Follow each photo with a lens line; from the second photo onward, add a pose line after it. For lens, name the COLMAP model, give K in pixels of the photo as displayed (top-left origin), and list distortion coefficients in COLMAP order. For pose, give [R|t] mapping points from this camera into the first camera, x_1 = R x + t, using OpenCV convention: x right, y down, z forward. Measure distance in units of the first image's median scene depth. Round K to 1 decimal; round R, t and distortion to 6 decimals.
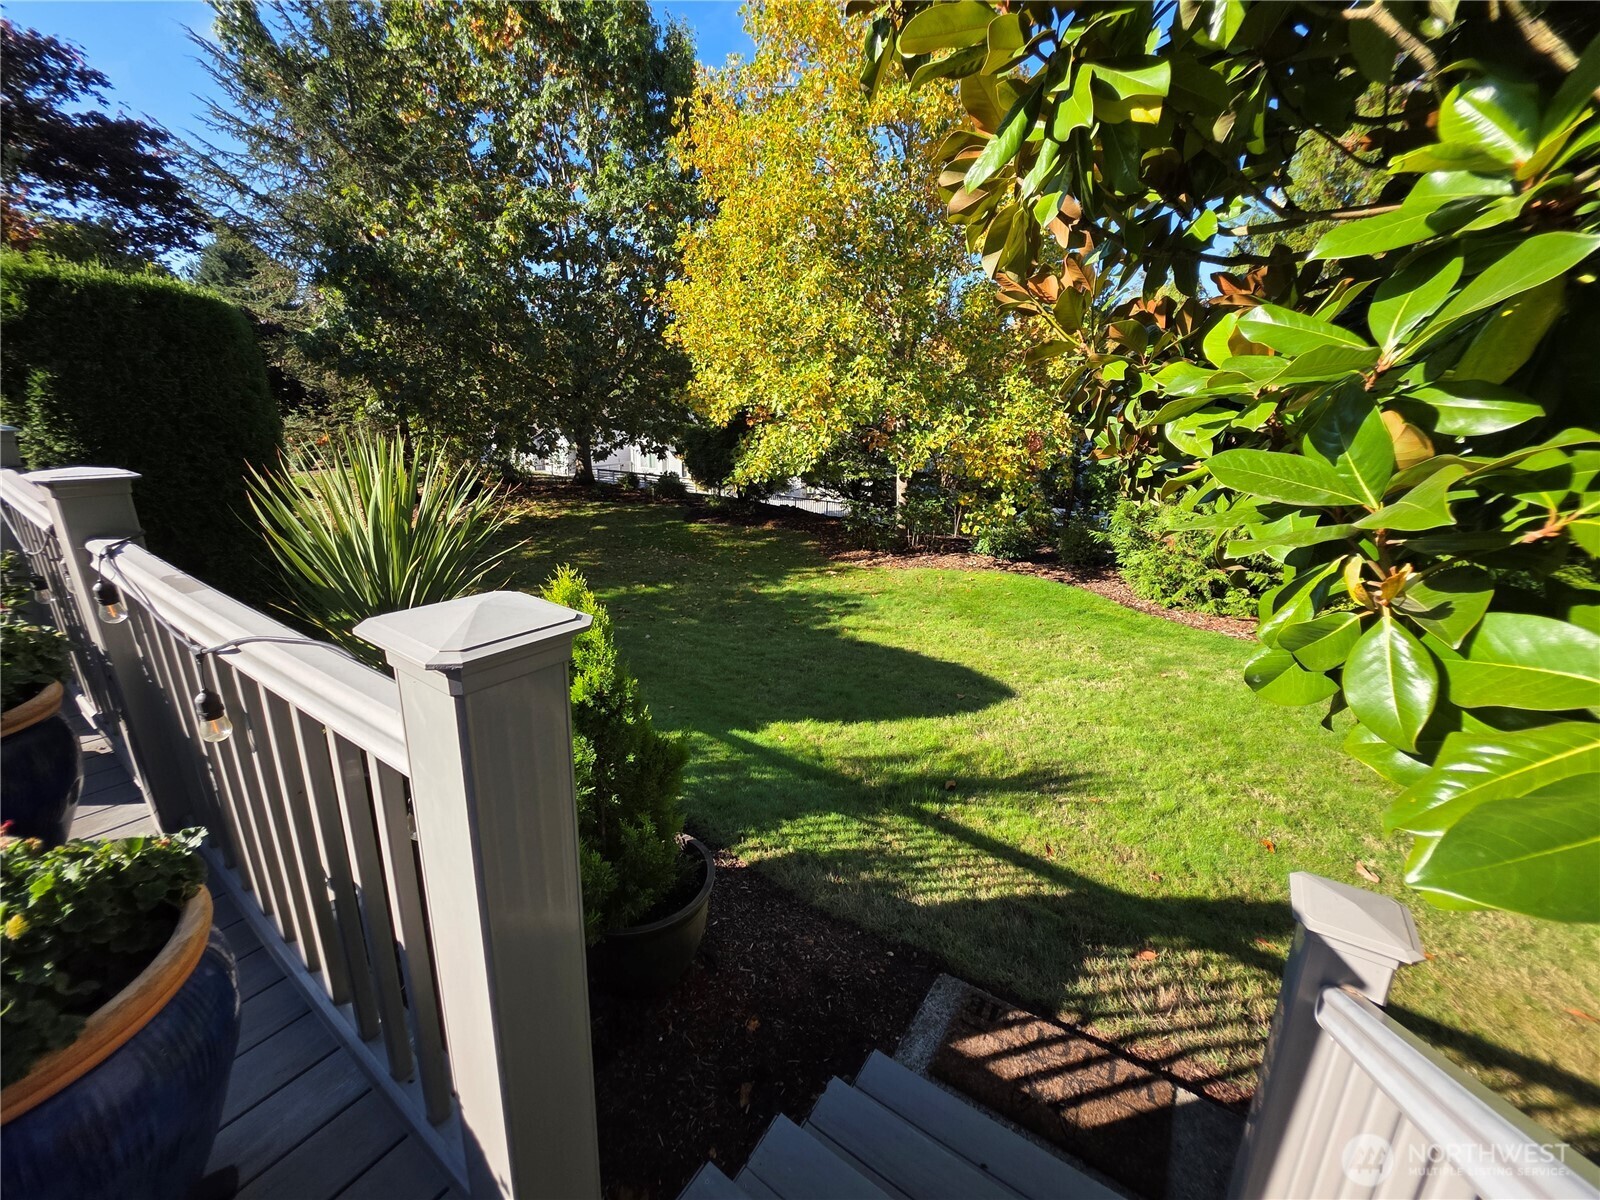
lens RADIAL K [[637.2, 0, 801.4], [0, 637.2, 596.1], [0, 0, 1]] dist [-0.001086, 0.000011]
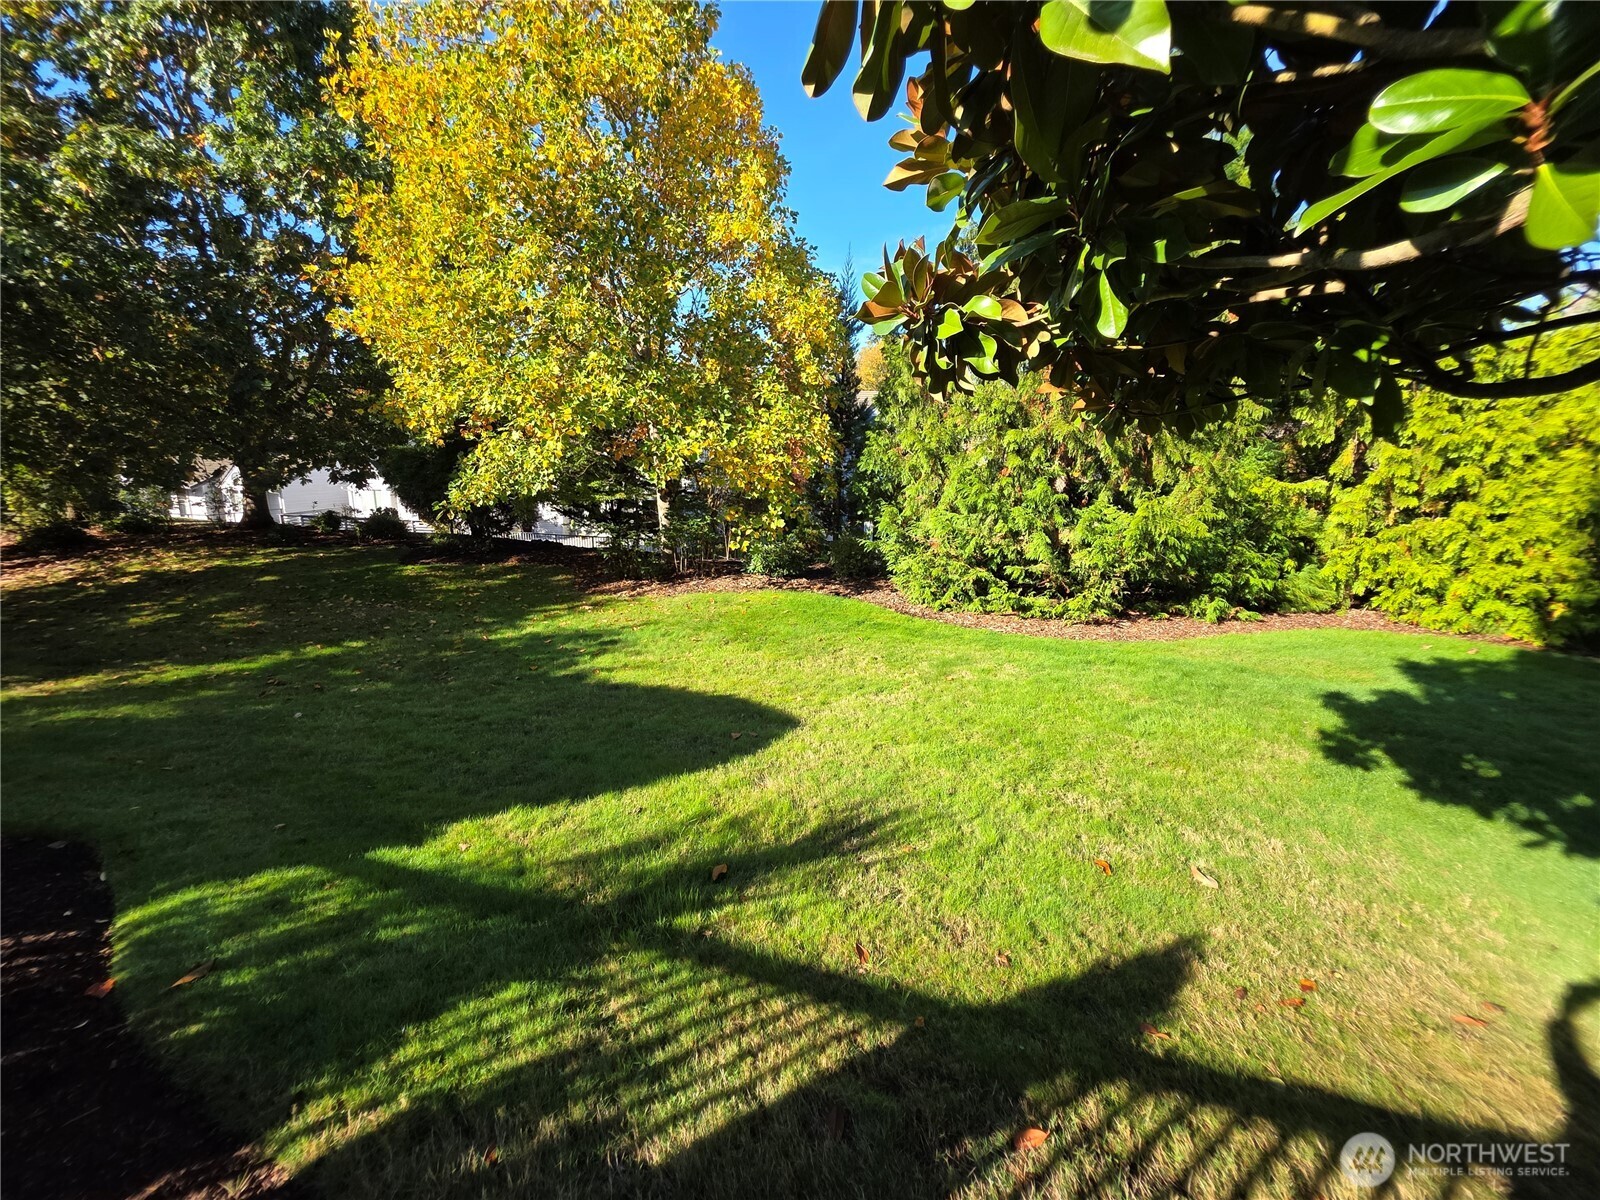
lens RADIAL K [[637.2, 0, 801.4], [0, 637.2, 596.1], [0, 0, 1]] dist [-0.001086, 0.000011]
pose [[0.941604, -0.082352, 0.326495, 0.050898], [0.101579, 0.993930, -0.042252, 0.015866], [-0.321034, 0.072950, 0.944254, 0.129551]]
